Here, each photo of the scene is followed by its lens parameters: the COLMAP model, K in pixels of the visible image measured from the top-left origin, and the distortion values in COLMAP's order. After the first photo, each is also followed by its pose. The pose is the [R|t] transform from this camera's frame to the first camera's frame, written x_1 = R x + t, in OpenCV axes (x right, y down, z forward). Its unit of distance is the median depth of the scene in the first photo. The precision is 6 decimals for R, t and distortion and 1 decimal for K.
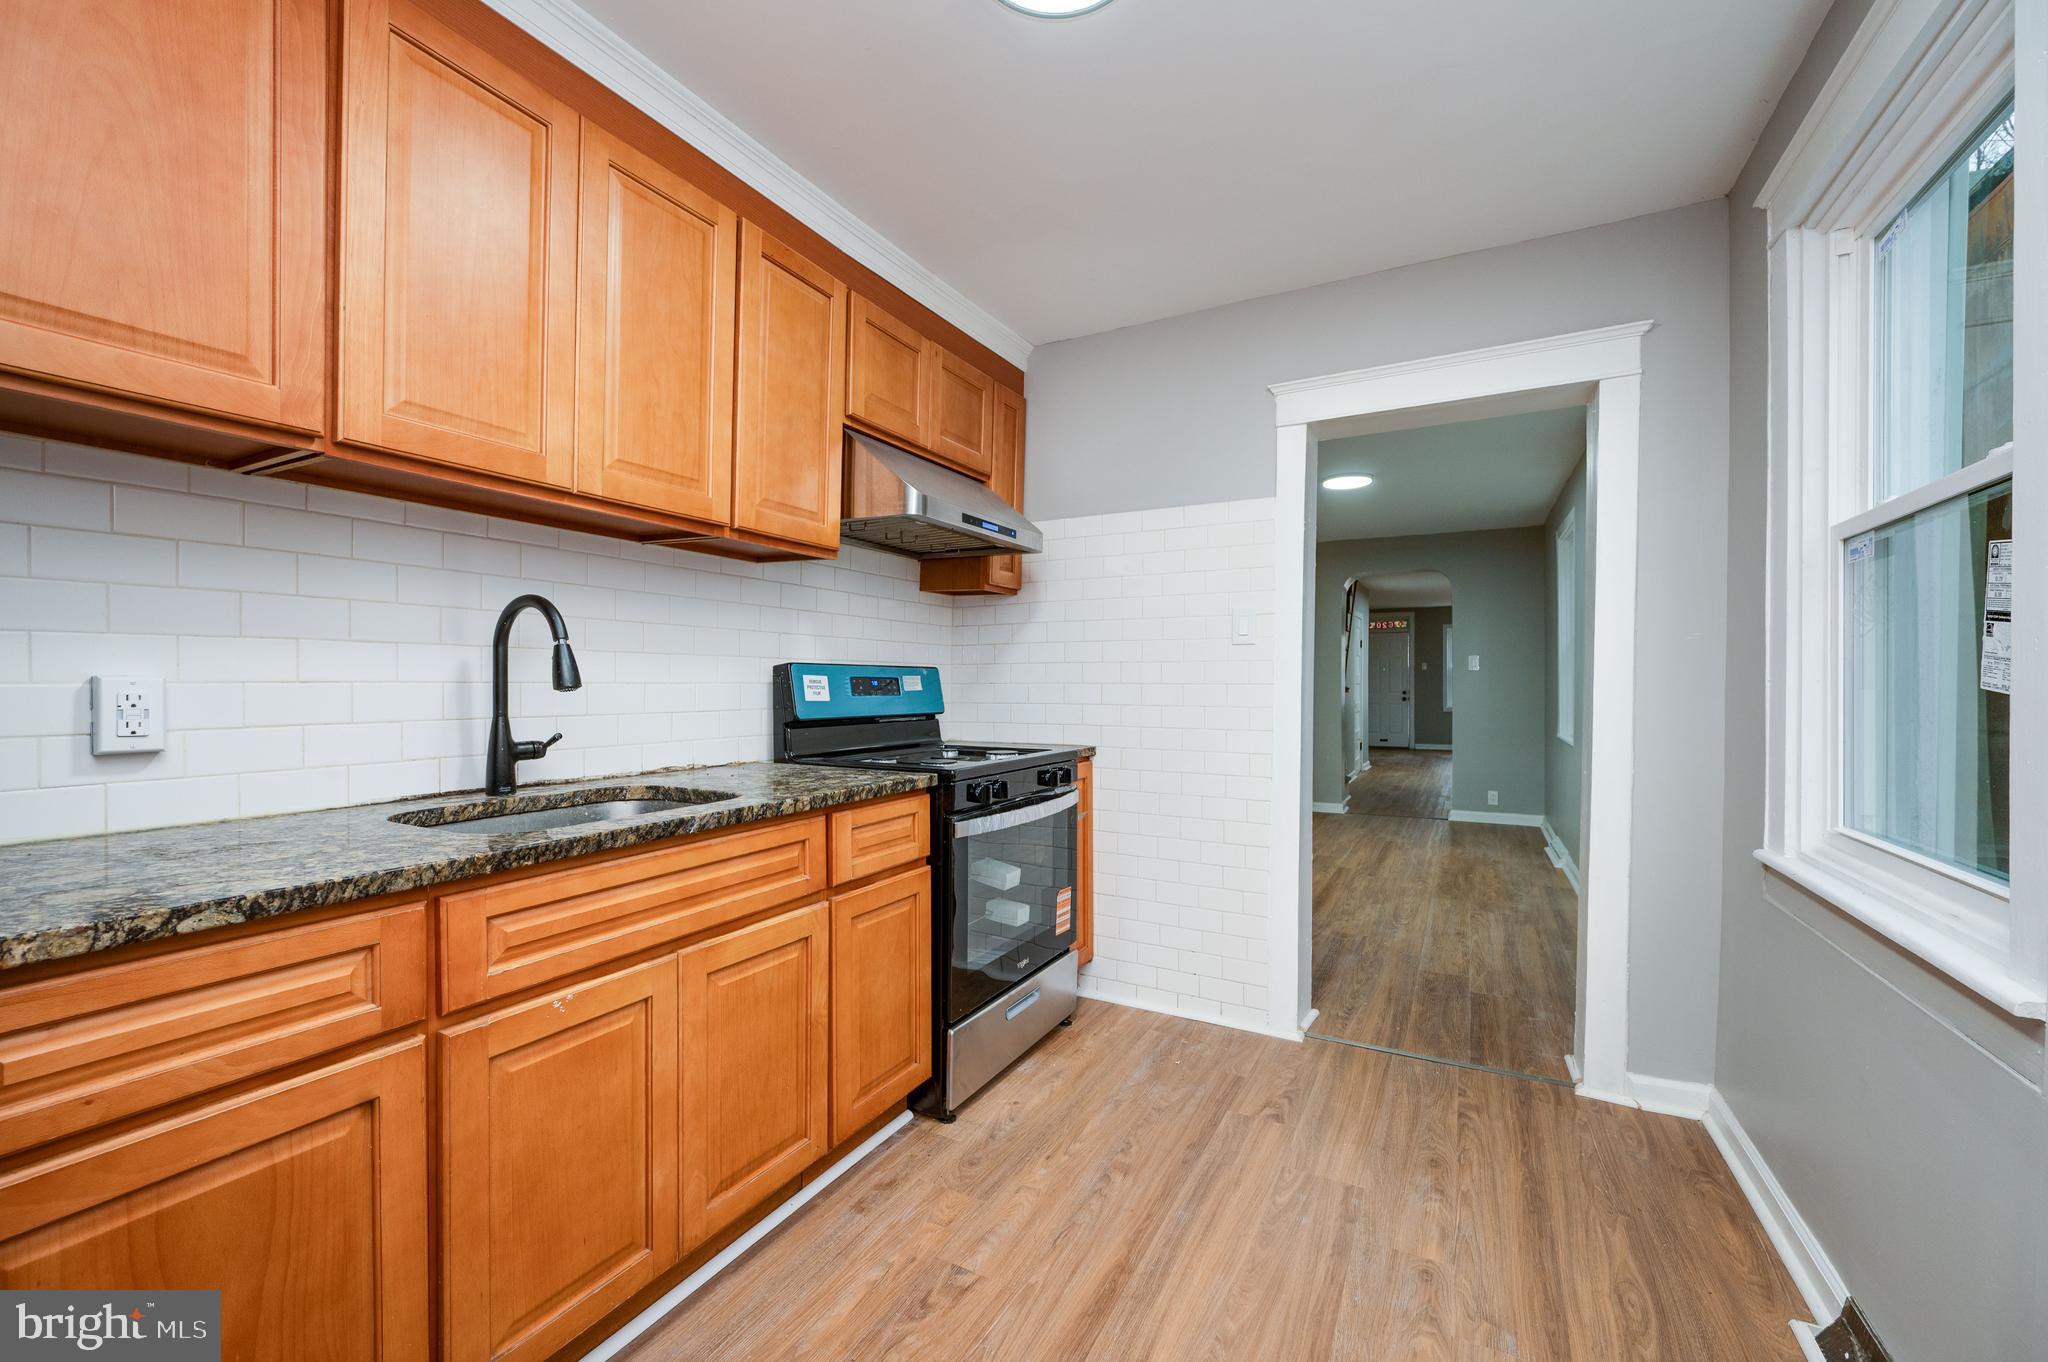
lens RADIAL K [[814.4, 0, 1039.0], [0, 814.4, 686.3], [0, 0, 1]] dist [-0.000919, -0.000320]
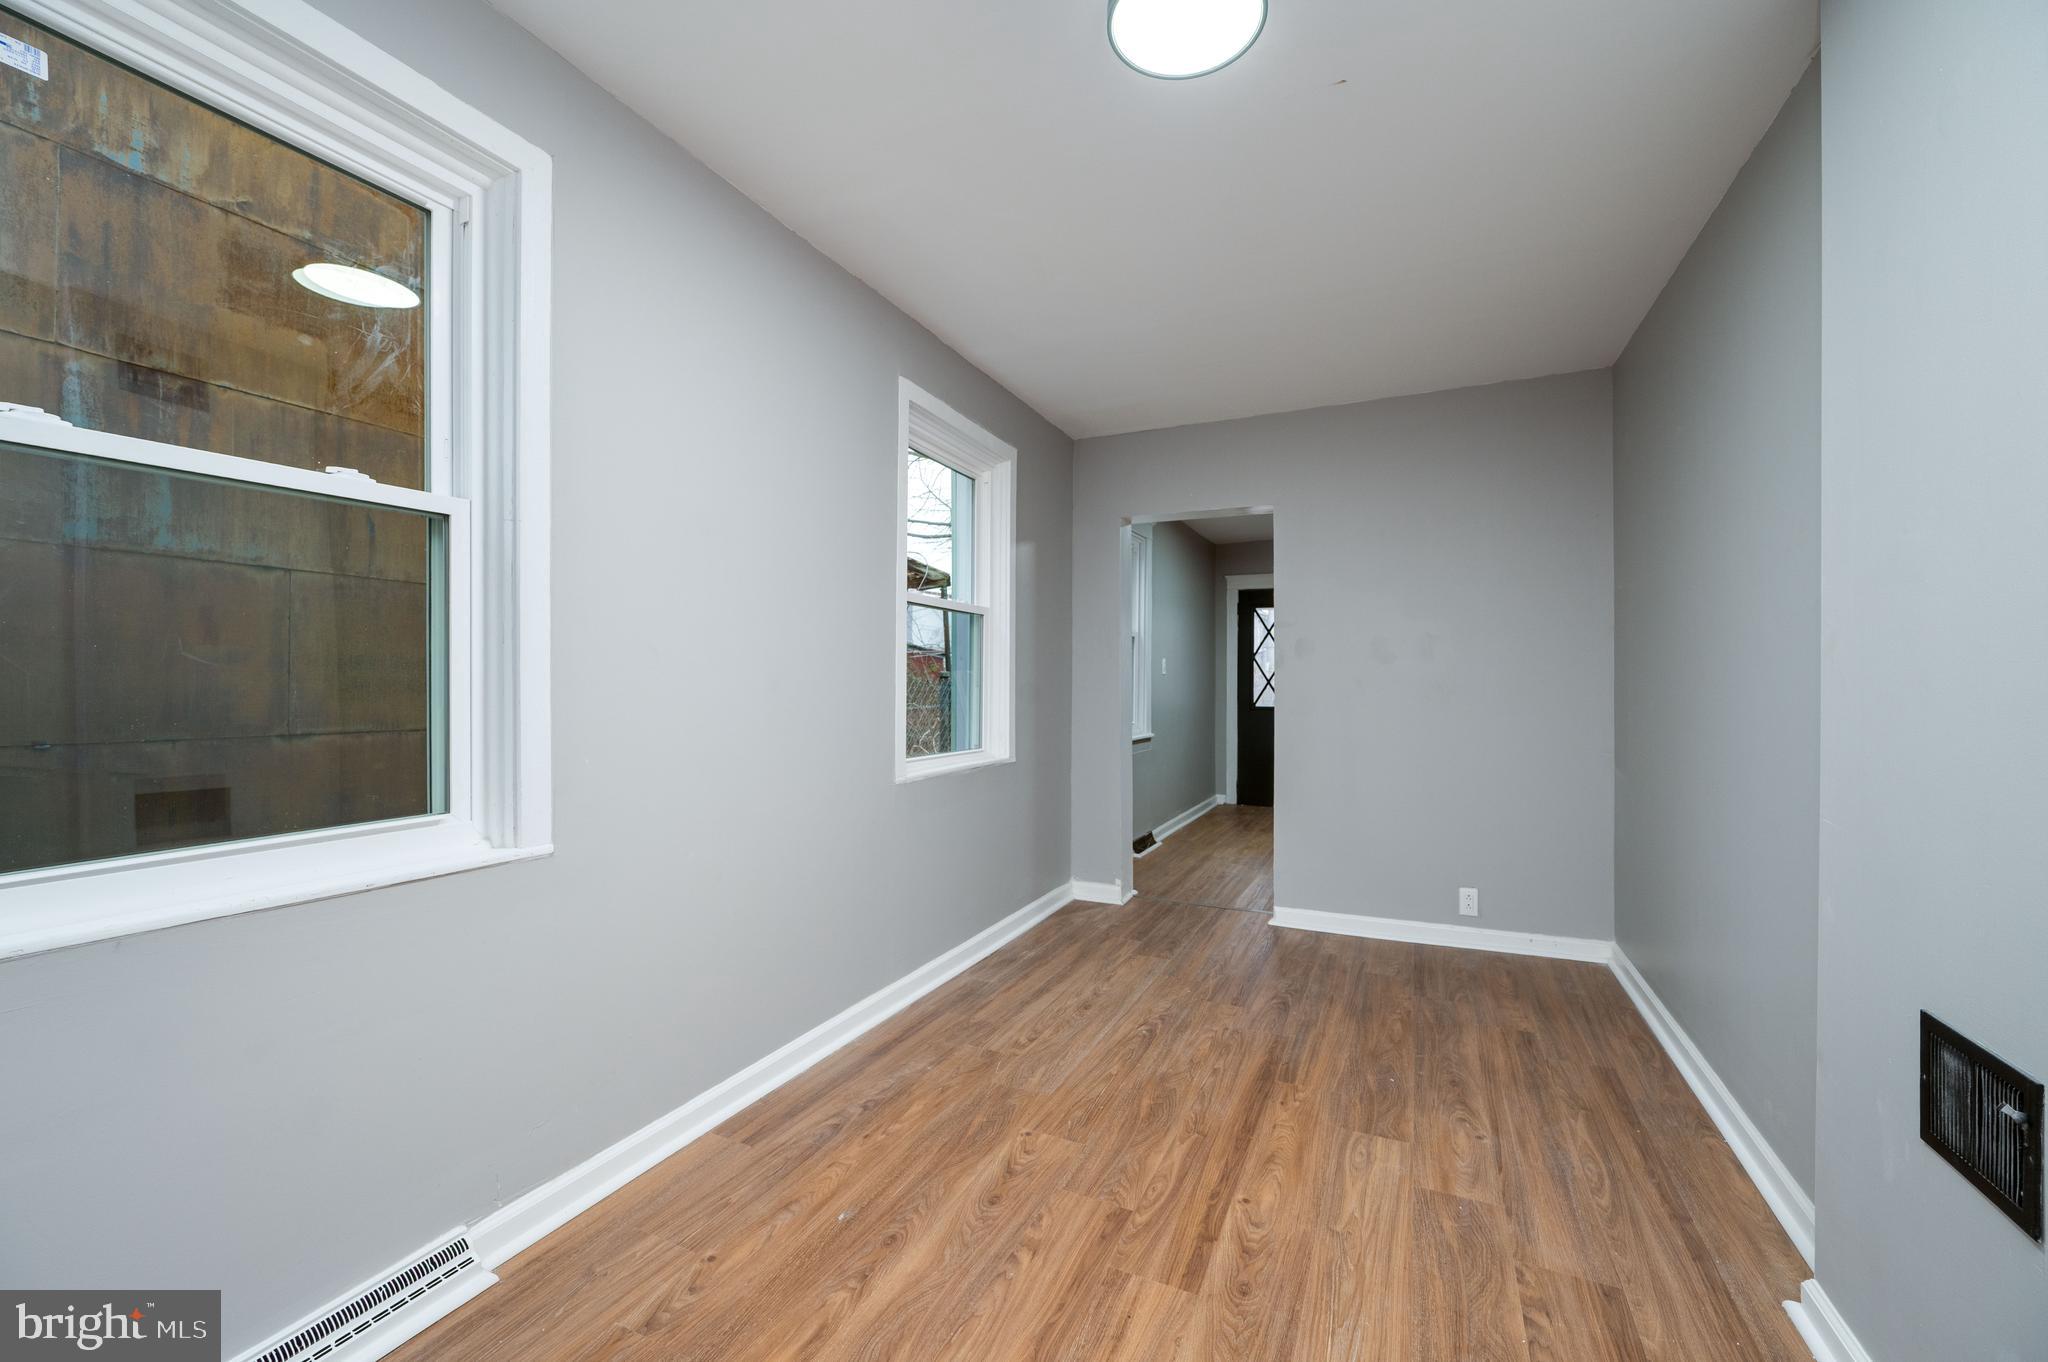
lens RADIAL K [[829.6, 0, 1024.0], [0, 829.6, 681.0], [0, 0, 1]] dist [-0.000677, -0.000215]
pose [[-0.999164, -0.006929, -0.040298, 1.256209], [-0.007164, 0.999958, 0.005678, -0.014537], [0.040257, 0.005962, -0.999172, 3.669074]]
